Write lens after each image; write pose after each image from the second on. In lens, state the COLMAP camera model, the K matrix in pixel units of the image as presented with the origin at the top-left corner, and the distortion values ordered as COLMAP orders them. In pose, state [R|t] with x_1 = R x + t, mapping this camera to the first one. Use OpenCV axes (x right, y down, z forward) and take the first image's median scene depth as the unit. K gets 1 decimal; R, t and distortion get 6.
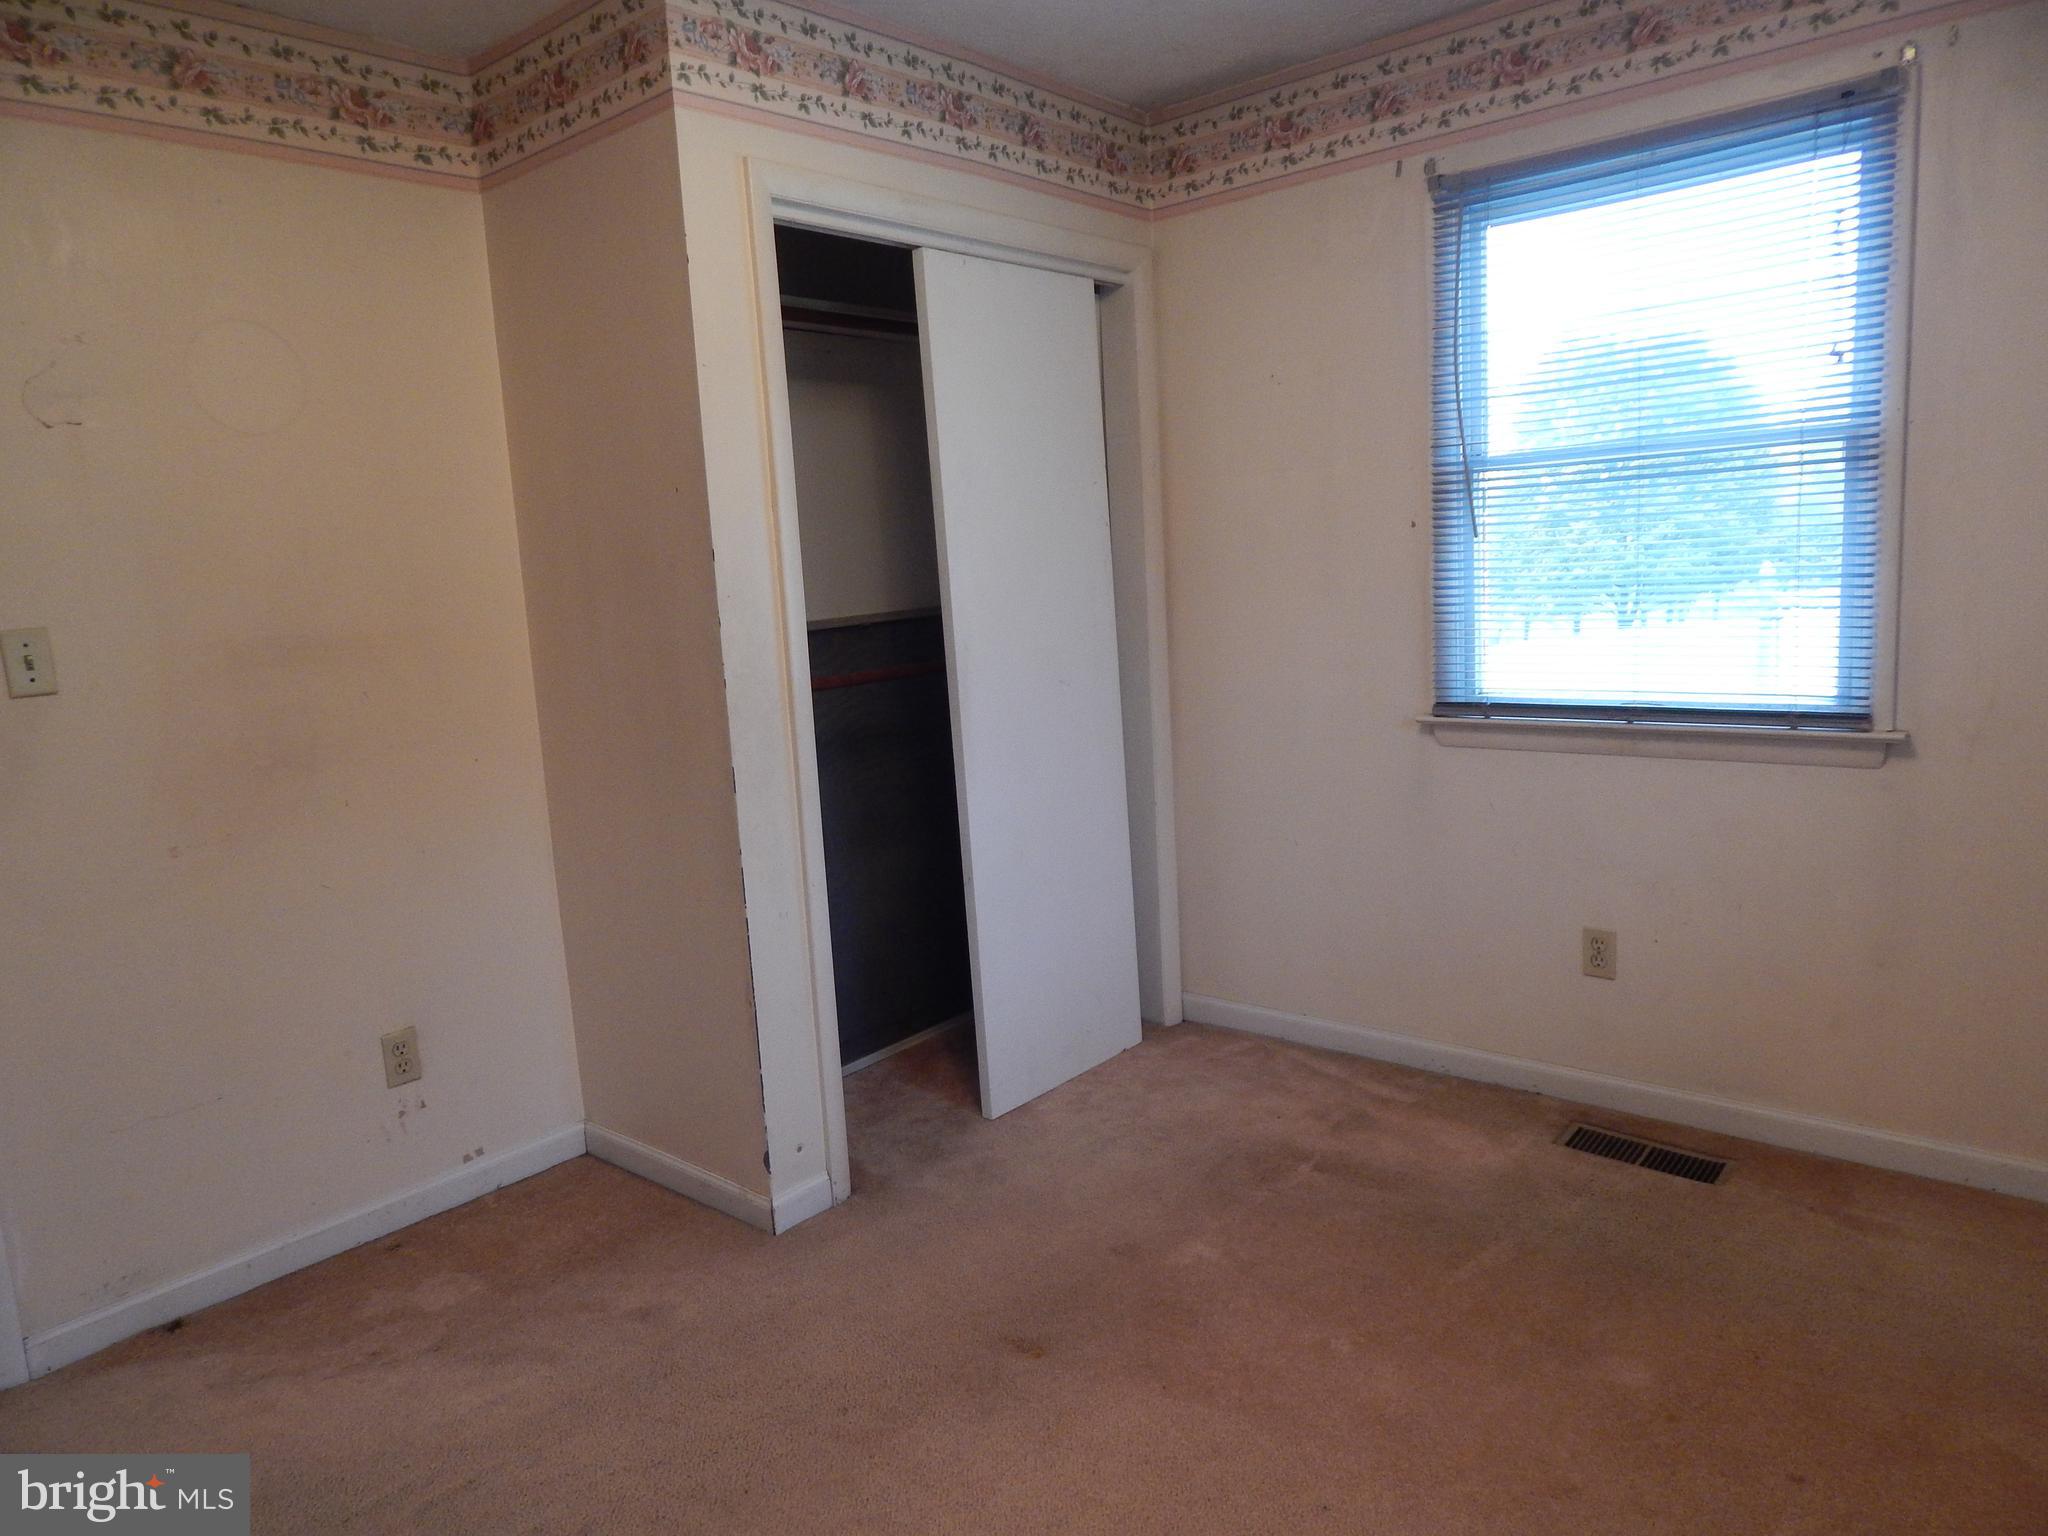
lens RADIAL K [[1356.8, 0, 1022.9], [0, 1356.8, 754.7], [0, 0, 1]] dist [0.003275, -0.002325]
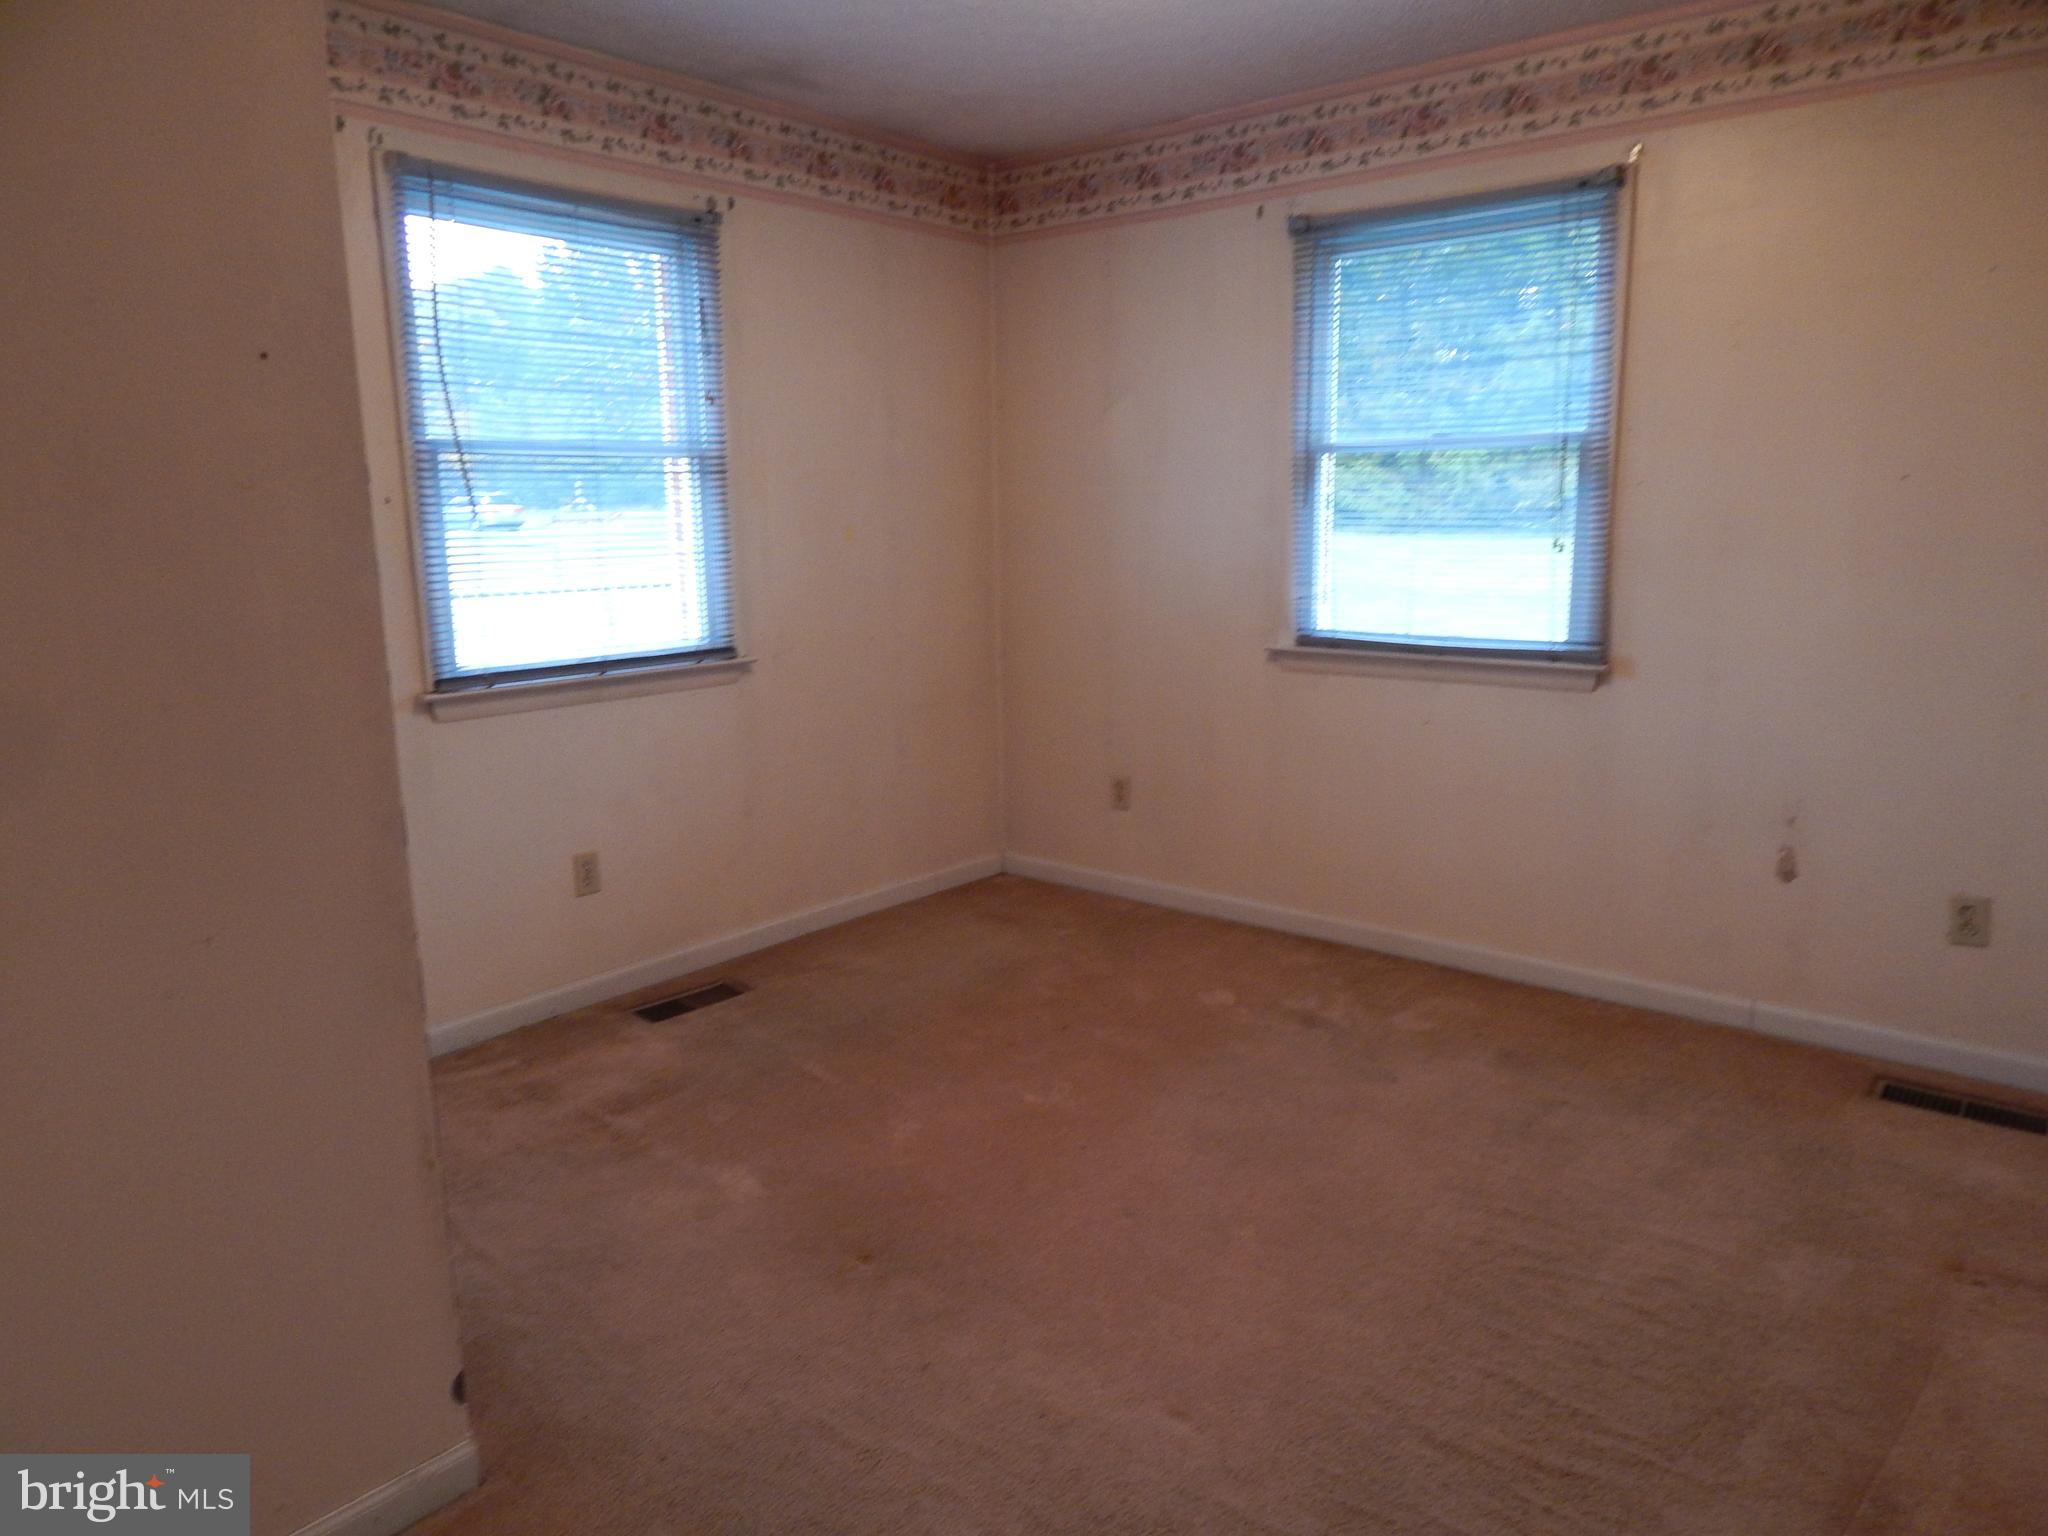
lens RADIAL K [[1356.8, 0, 1022.9], [0, 1356.8, 754.7], [0, 0, 1]] dist [0.003275, -0.002325]
pose [[-0.025442, -0.121273, 0.992293, -0.804754], [0.162124, 0.978973, 0.123802, -0.042991], [-0.986442, 0.164024, -0.005246, 0.665668]]
